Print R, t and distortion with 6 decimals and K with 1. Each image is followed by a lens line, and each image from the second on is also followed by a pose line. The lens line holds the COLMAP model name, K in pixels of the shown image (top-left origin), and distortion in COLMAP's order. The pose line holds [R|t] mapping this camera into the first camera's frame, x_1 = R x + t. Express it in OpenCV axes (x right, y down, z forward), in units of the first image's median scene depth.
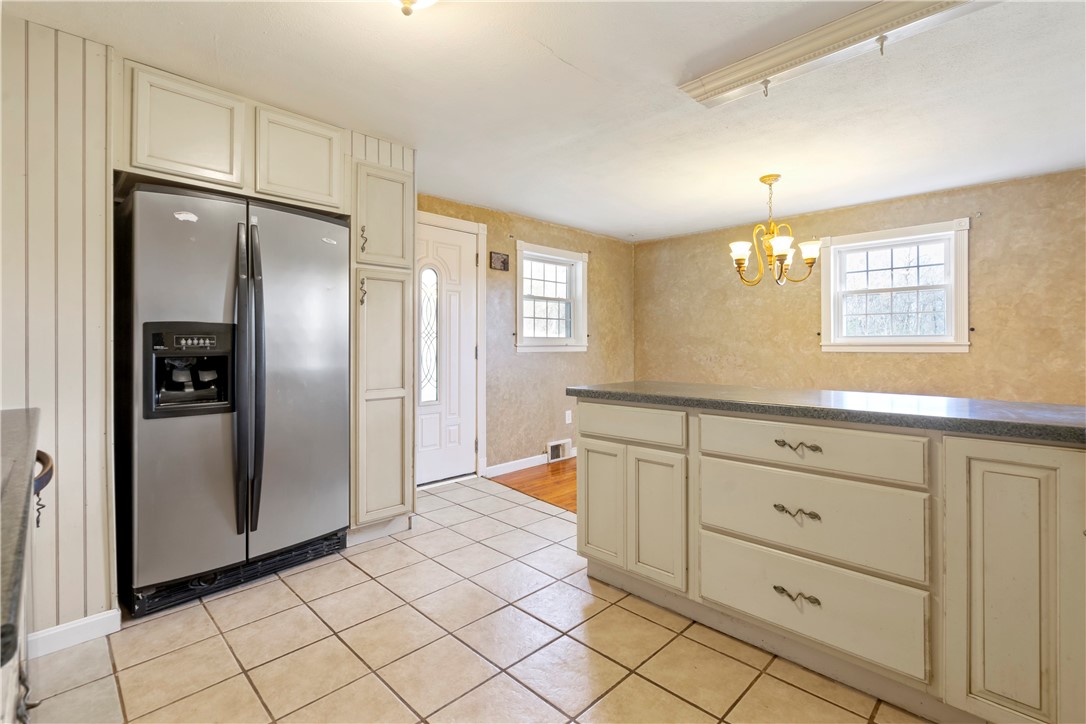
lens RADIAL K [[494.2, 0, 537.9], [0, 494.2, 341.0], [0, 0, 1]] dist [-0.005739, 0.001816]
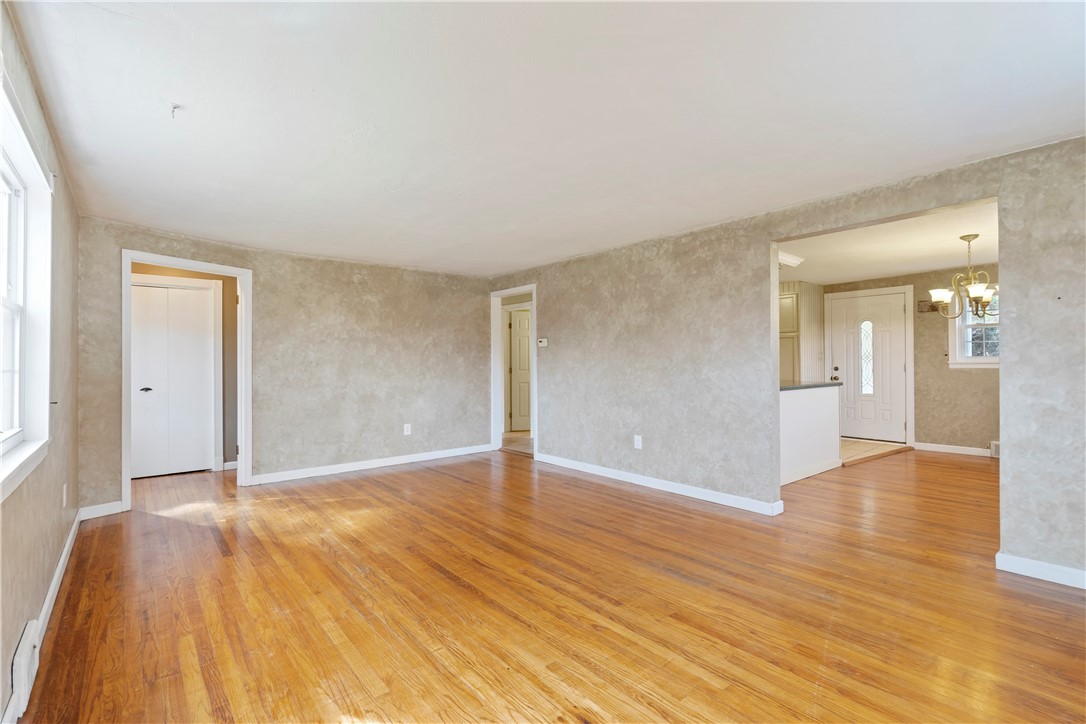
lens RADIAL K [[494.2, 0, 537.2], [0, 494.2, 359.7], [0, 0, 1]] dist [-0.005739, 0.001816]
pose [[-0.111196, -0.002950, -0.993794, 2.167697], [0.017012, 0.999843, -0.004872, -0.019836], [0.993653, -0.017448, -0.111129, 0.001831]]
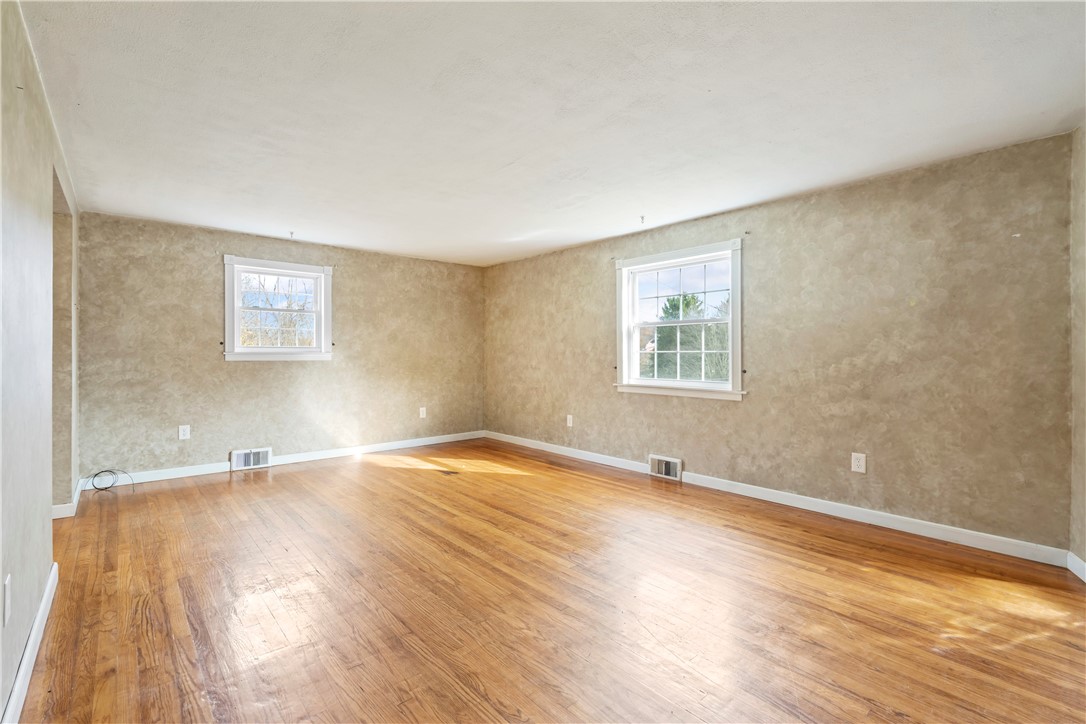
lens RADIAL K [[494.2, 0, 542.1], [0, 494.2, 356.5], [0, 0, 1]] dist [-0.005739, 0.001816]
pose [[0.079357, -0.004510, 0.996836, 0.111269], [-0.011207, 0.999923, 0.005416, -0.007915], [-0.996783, -0.011602, 0.079300, -0.424394]]
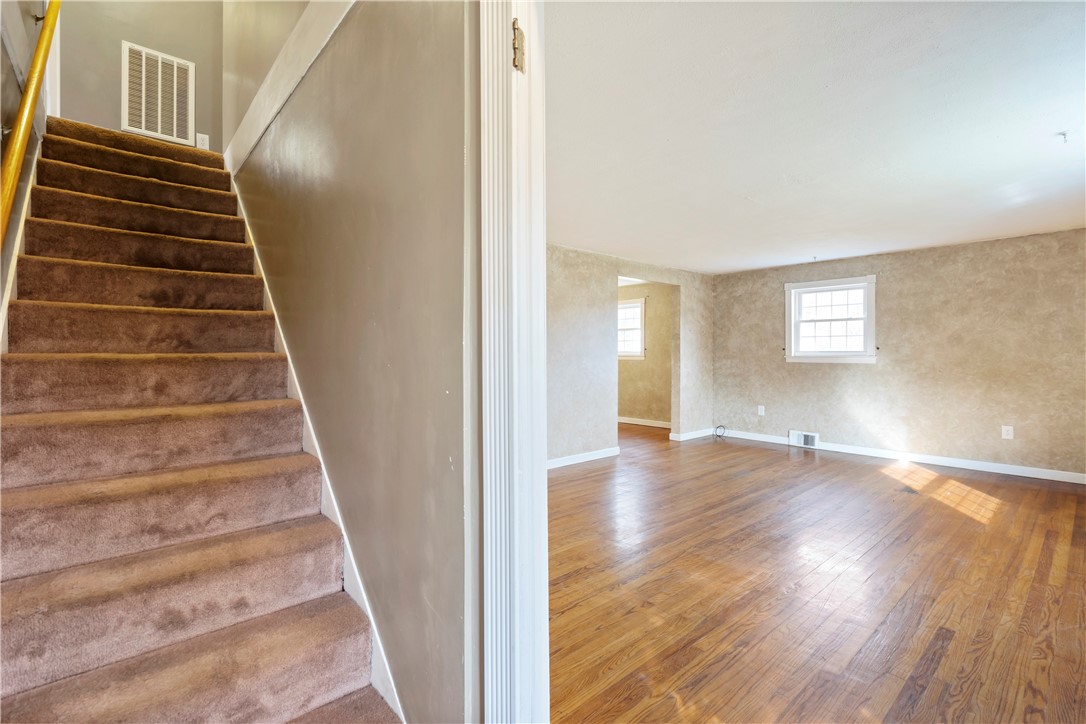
lens RADIAL K [[494.2, 0, 534.8], [0, 494.2, 355.5], [0, 0, 1]] dist [-0.005739, 0.001816]
pose [[0.996422, 0.000093, -0.084523, 0.701129], [0.001207, 0.999882, 0.015325, -0.036752], [0.084514, -0.015372, 0.996304, -1.495896]]
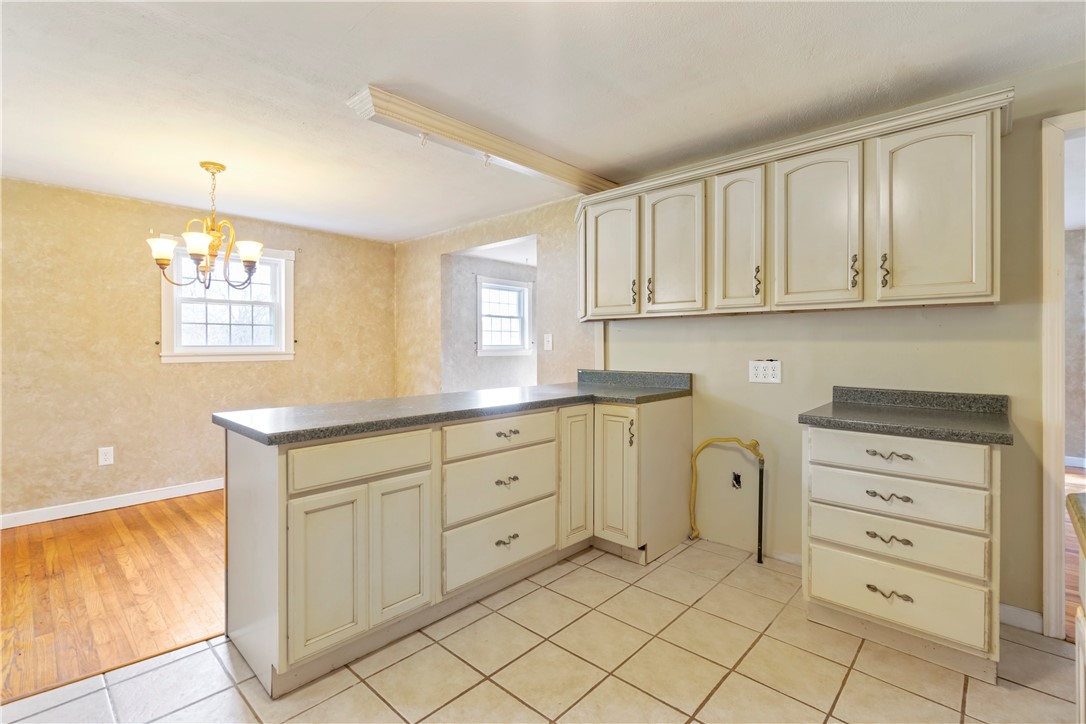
lens RADIAL K [[494.2, 0, 540.5], [0, 494.2, 346.9], [0, 0, 1]] dist [-0.005739, 0.001816]
pose [[-0.032095, -0.002496, 0.999482, -0.472182], [-0.006762, 0.999975, 0.002280, -0.020057], [-0.999462, -0.006686, -0.032111, 0.509383]]
